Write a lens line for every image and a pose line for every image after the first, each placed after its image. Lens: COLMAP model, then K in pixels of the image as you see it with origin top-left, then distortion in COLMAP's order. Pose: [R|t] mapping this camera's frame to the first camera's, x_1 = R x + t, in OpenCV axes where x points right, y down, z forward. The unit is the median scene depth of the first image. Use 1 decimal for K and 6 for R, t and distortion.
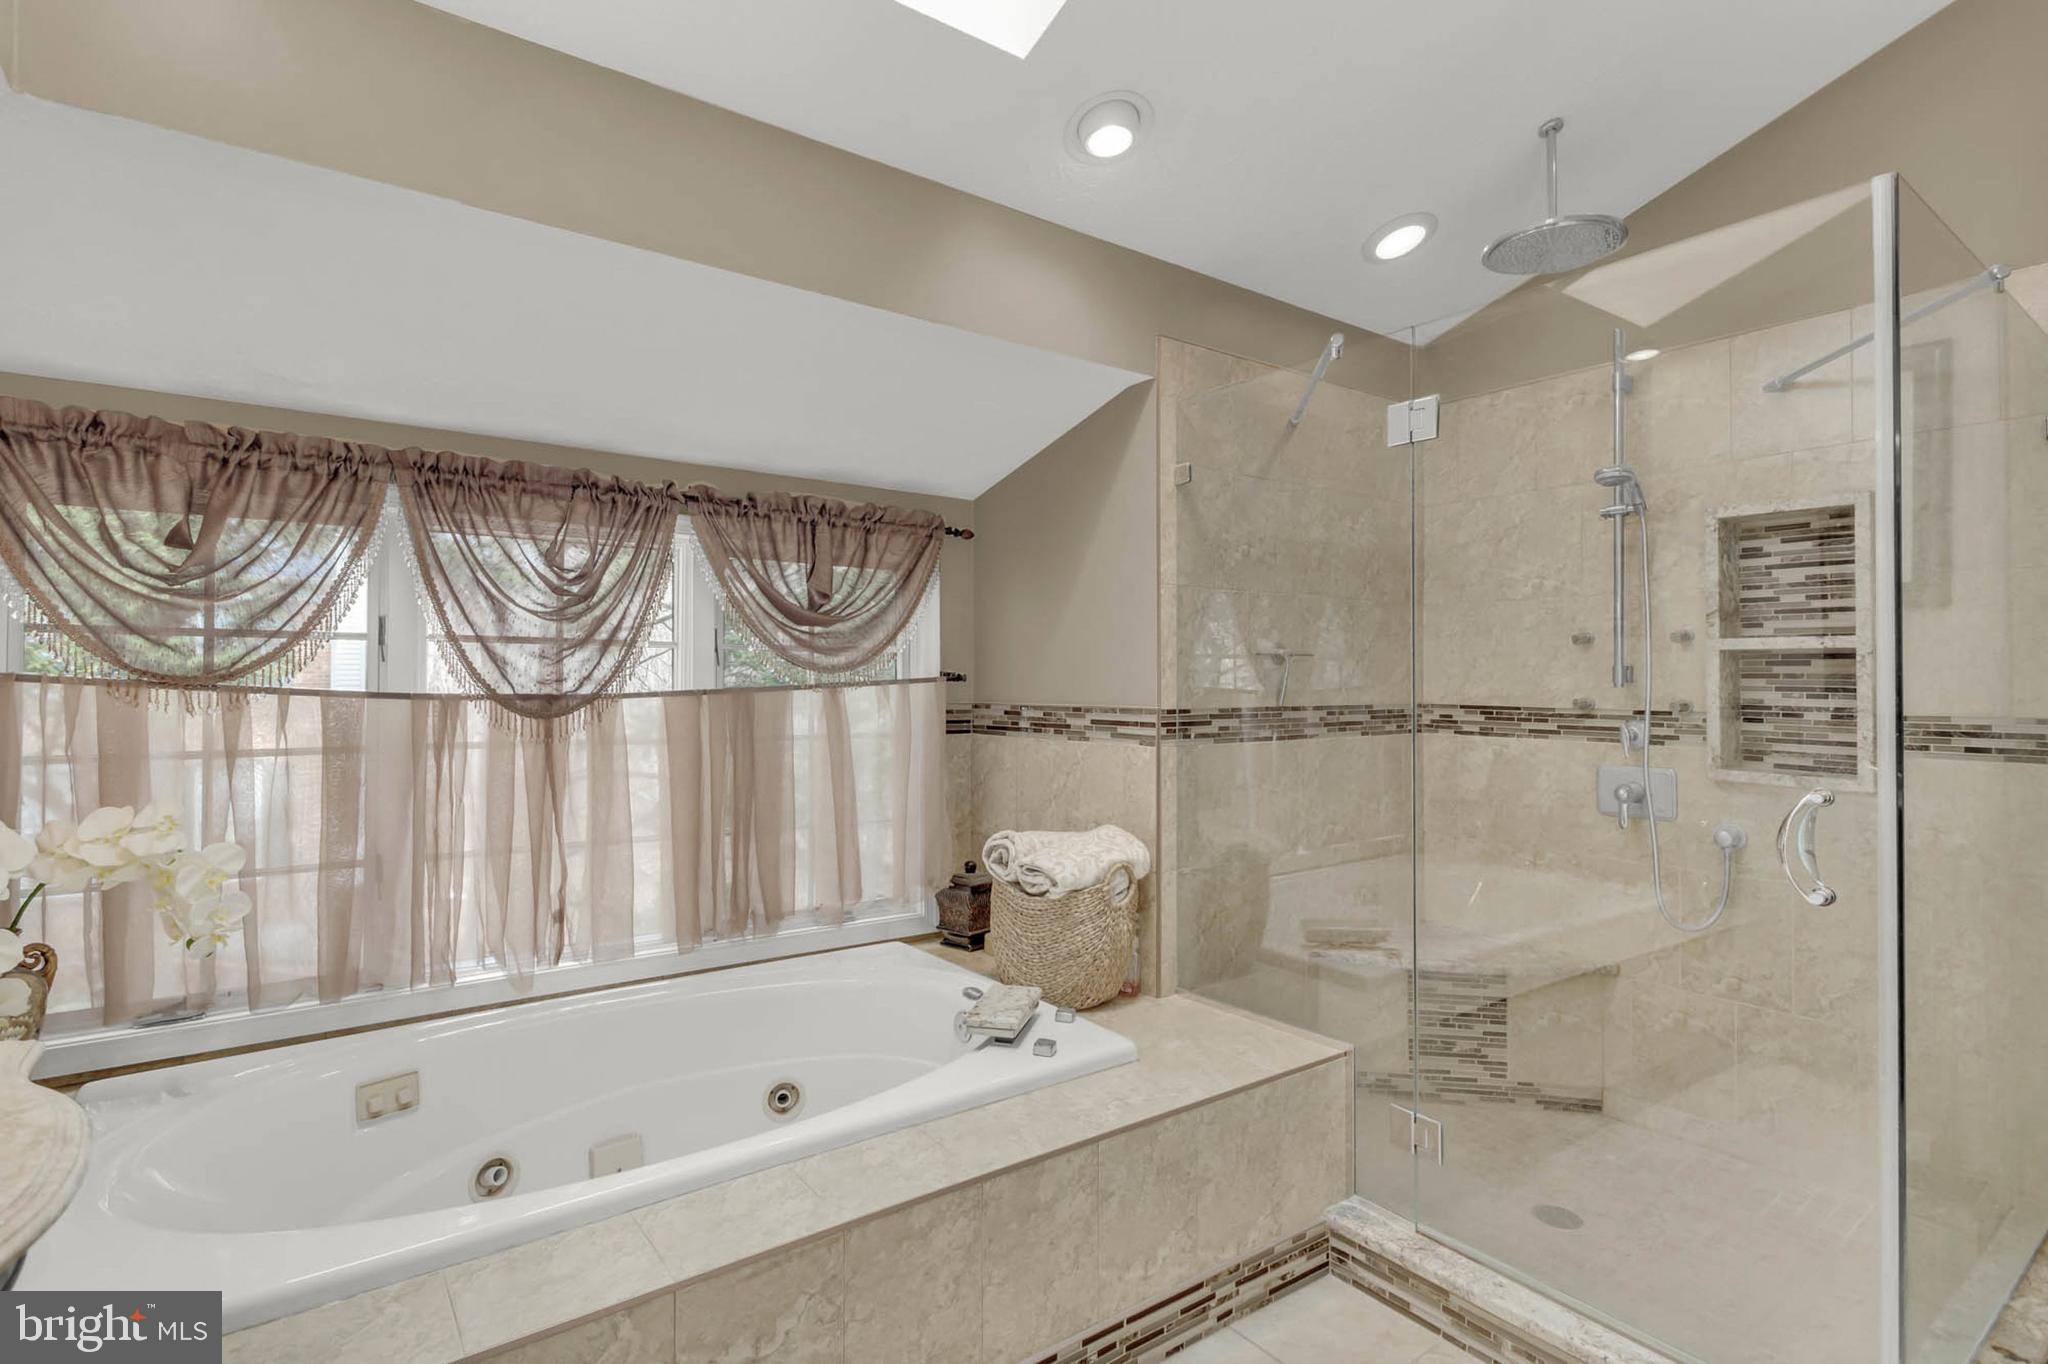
lens RADIAL K [[995.4, 0, 1025.8], [0, 995.4, 678.0], [0, 0, 1]] dist [0.015636, -0.006255]
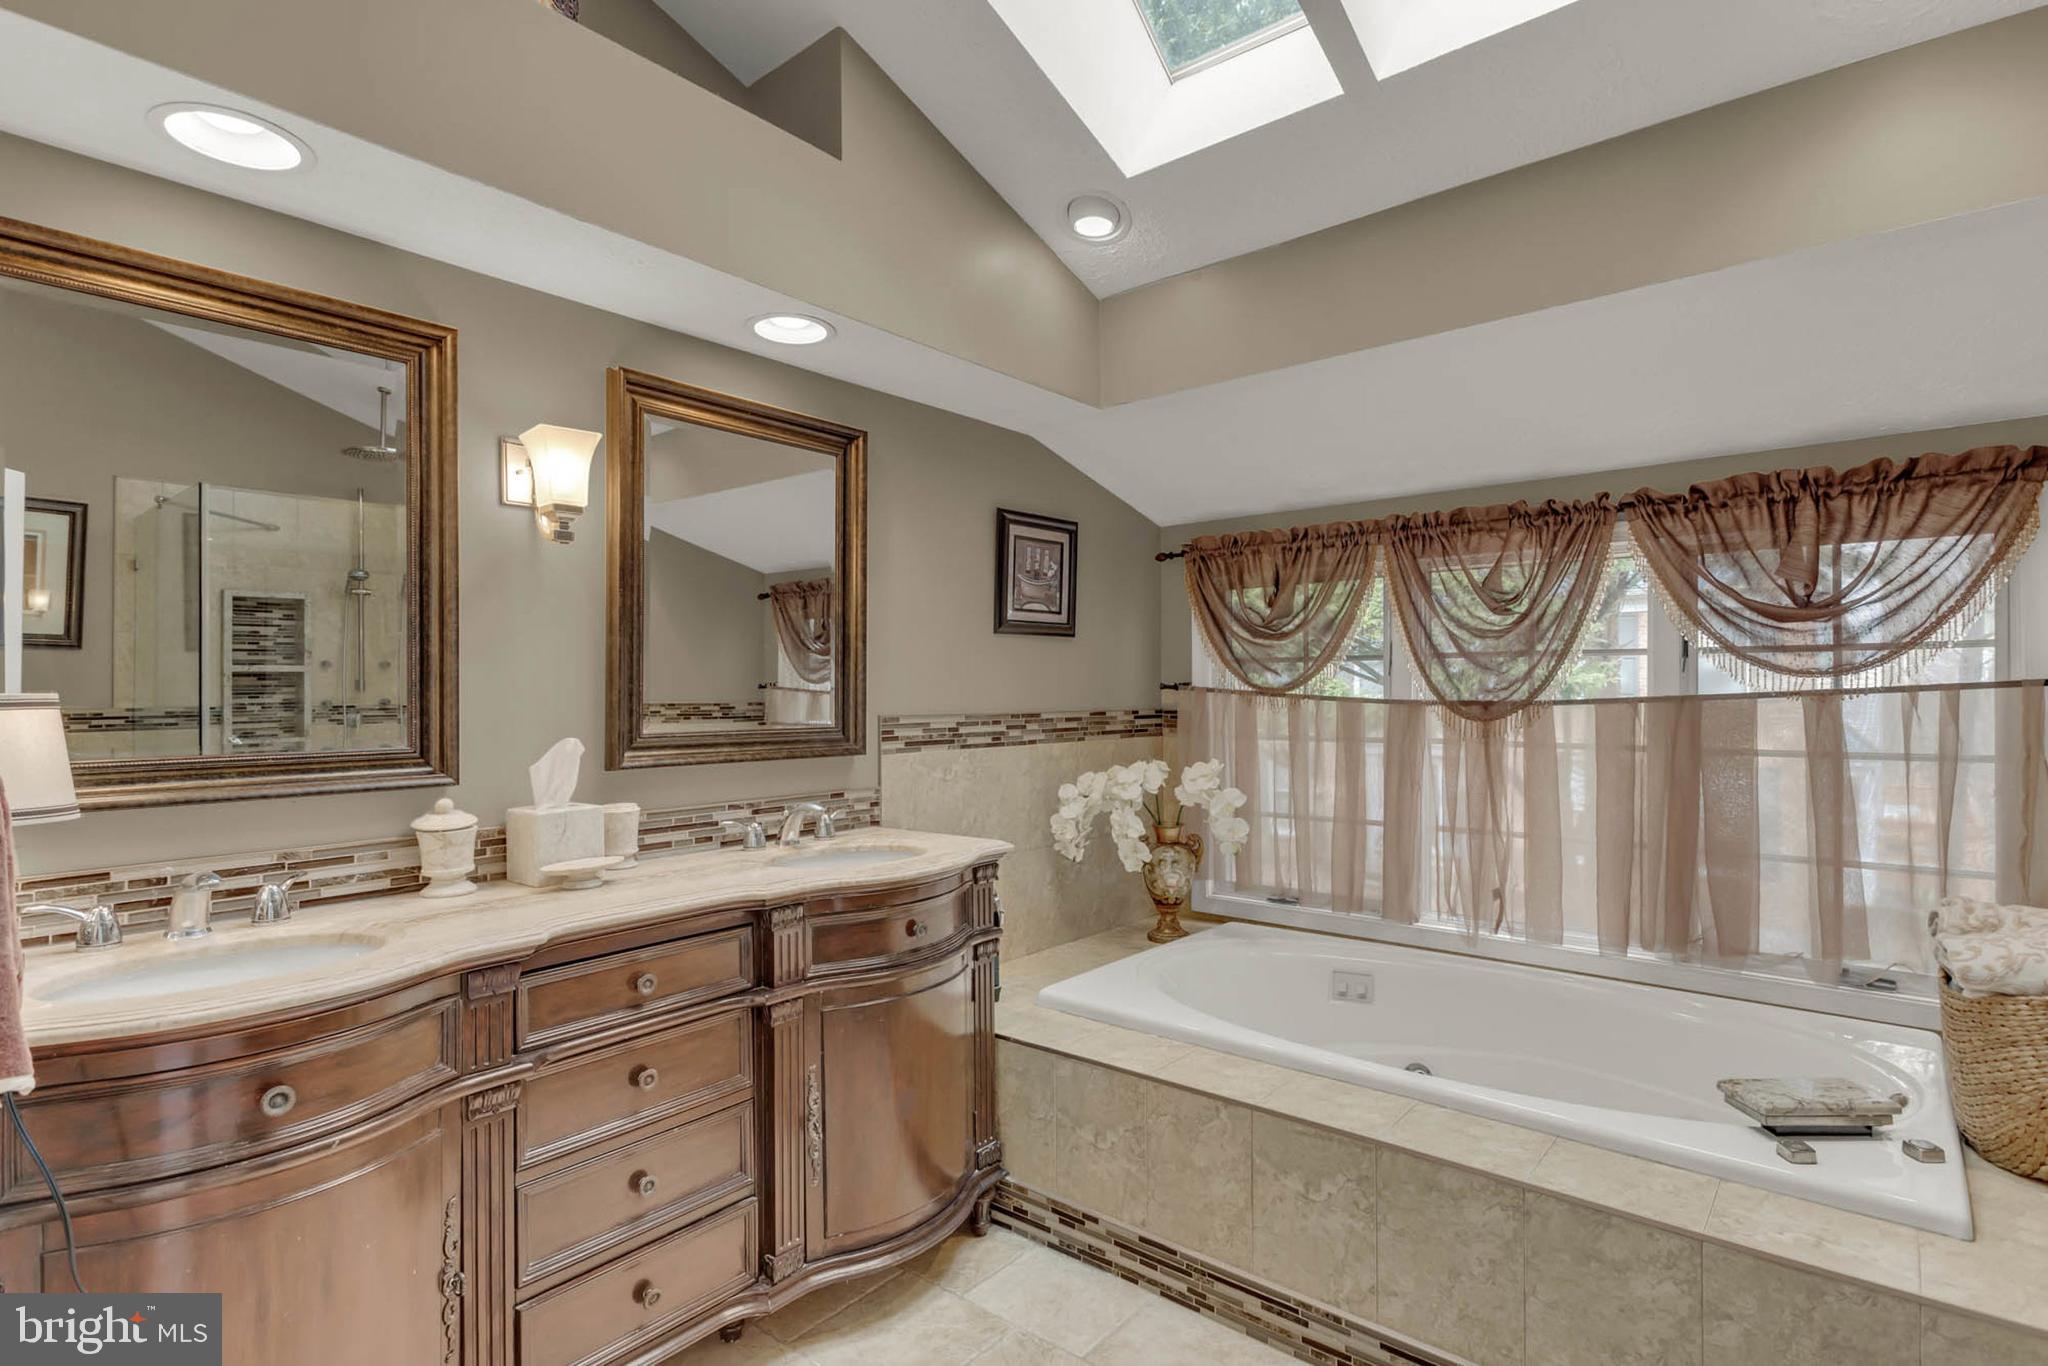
lens RADIAL K [[995.4, 0, 977.6], [0, 995.4, 689.6], [0, 0, 1]] dist [0.015636, -0.006255]
pose [[0.220869, -0.003159, -0.975298, 0.535388], [0.012652, 0.999920, -0.000374, -0.004025], [0.975221, -0.012257, 0.220891, 0.158794]]
